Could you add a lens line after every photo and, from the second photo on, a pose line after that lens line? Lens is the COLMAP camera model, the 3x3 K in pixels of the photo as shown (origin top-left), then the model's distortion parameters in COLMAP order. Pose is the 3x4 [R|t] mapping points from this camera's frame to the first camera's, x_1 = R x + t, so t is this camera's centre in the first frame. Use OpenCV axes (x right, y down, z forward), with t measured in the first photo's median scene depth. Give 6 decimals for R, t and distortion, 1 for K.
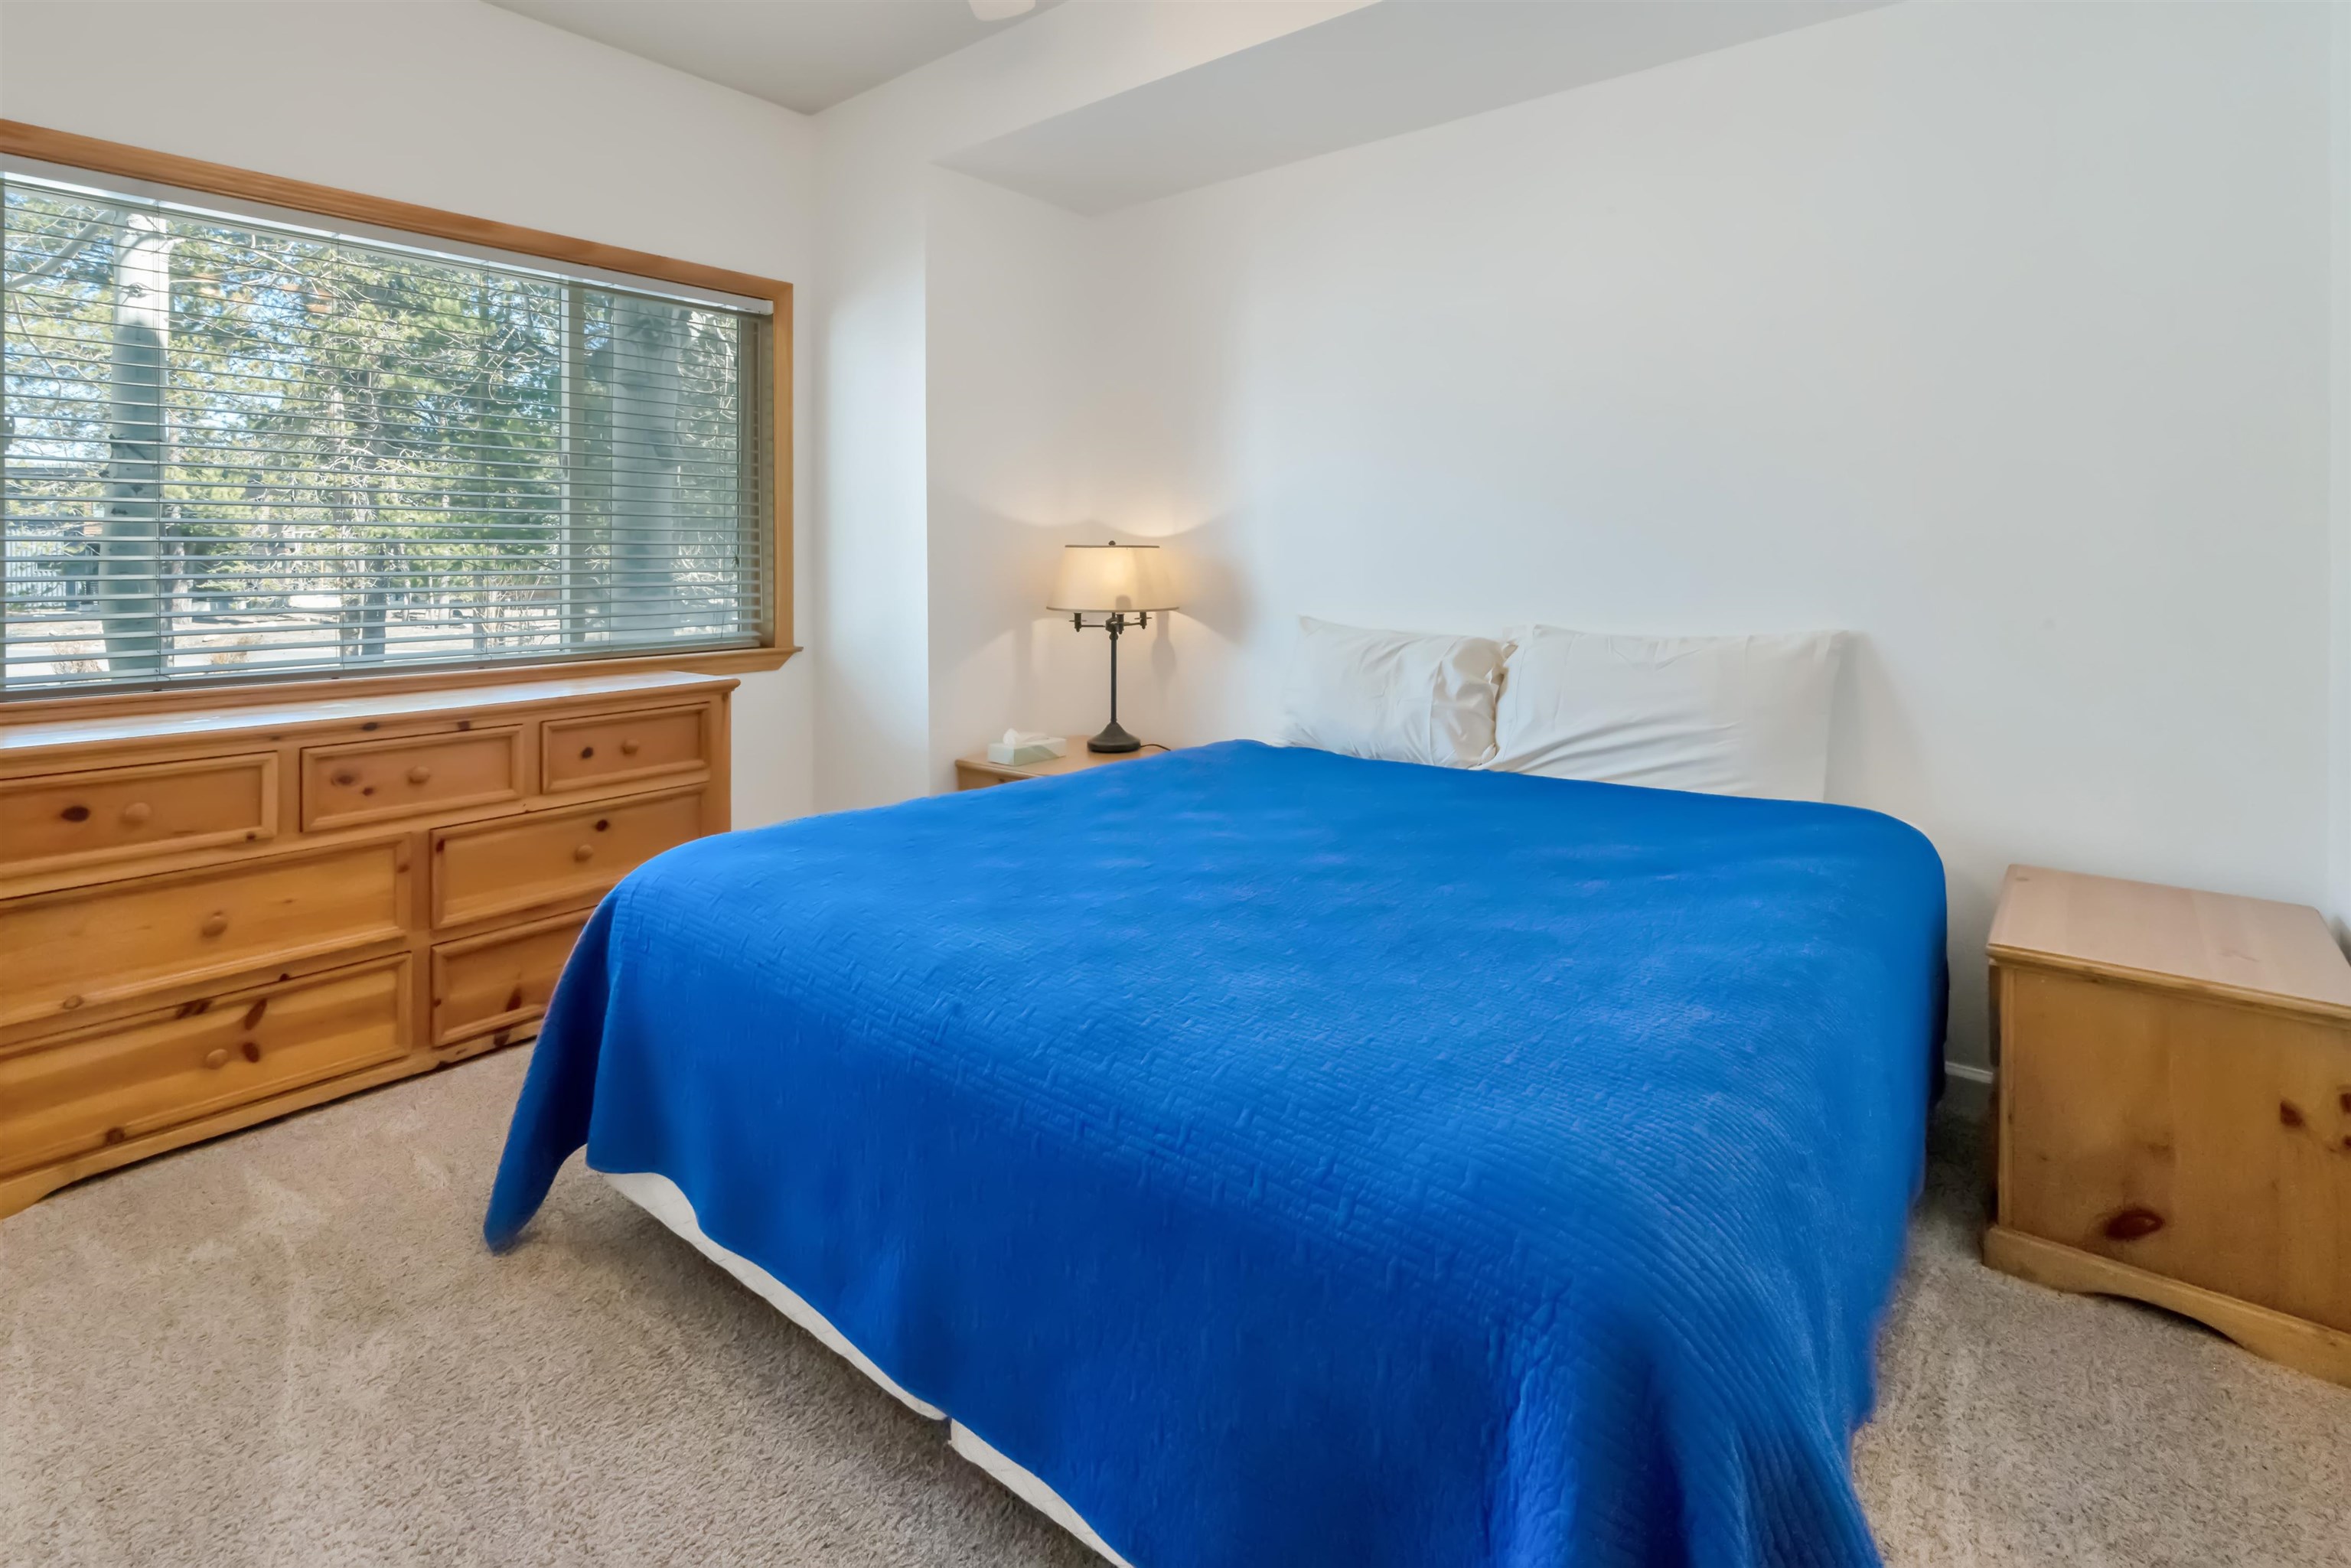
lens RADIAL K [[1107.2, 0, 1176.0], [0, 1107.2, 716.1], [0, 0, 1]] dist [0.000196, -0.000209]
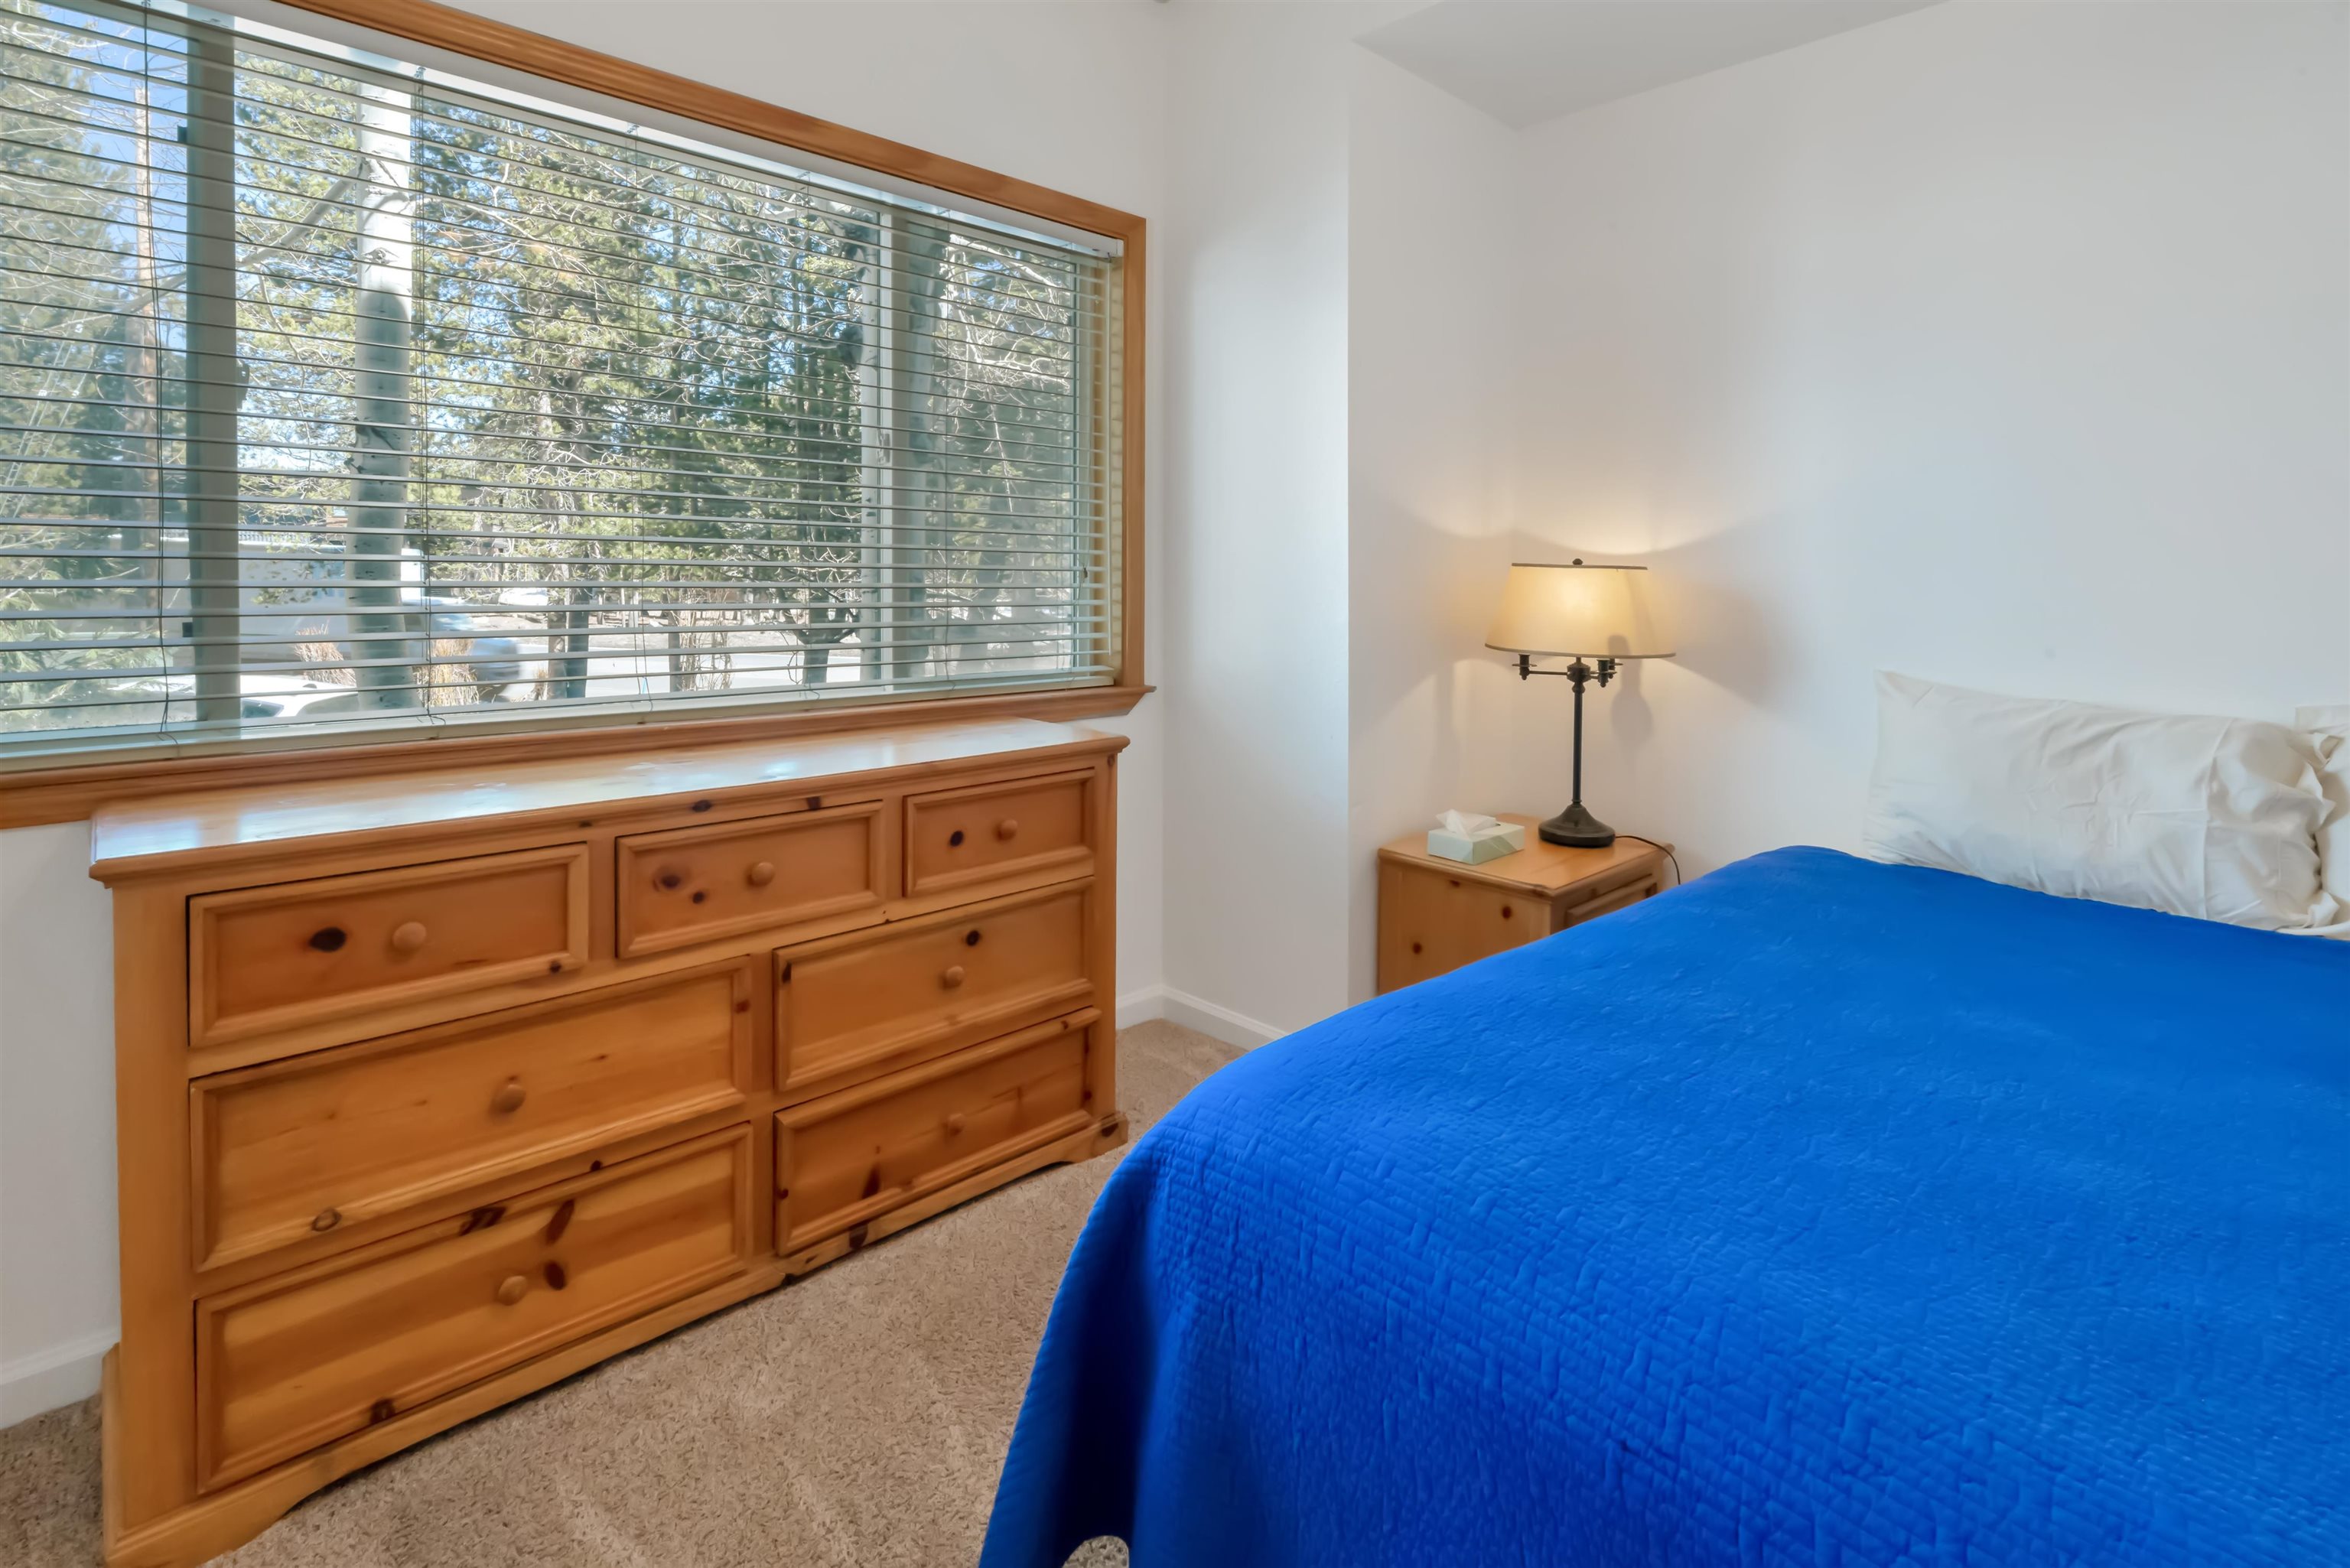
lens RADIAL K [[1087.2, 0, 1175.0], [0, 1087.2, 784.0], [0, 0, 1]] dist [-0.004401, -0.000003]
pose [[0.992670, 0.043849, -0.112619, -0.300410], [-0.038078, 0.997874, 0.052894, -0.044829], [0.114699, -0.048218, 0.992229, 0.298220]]
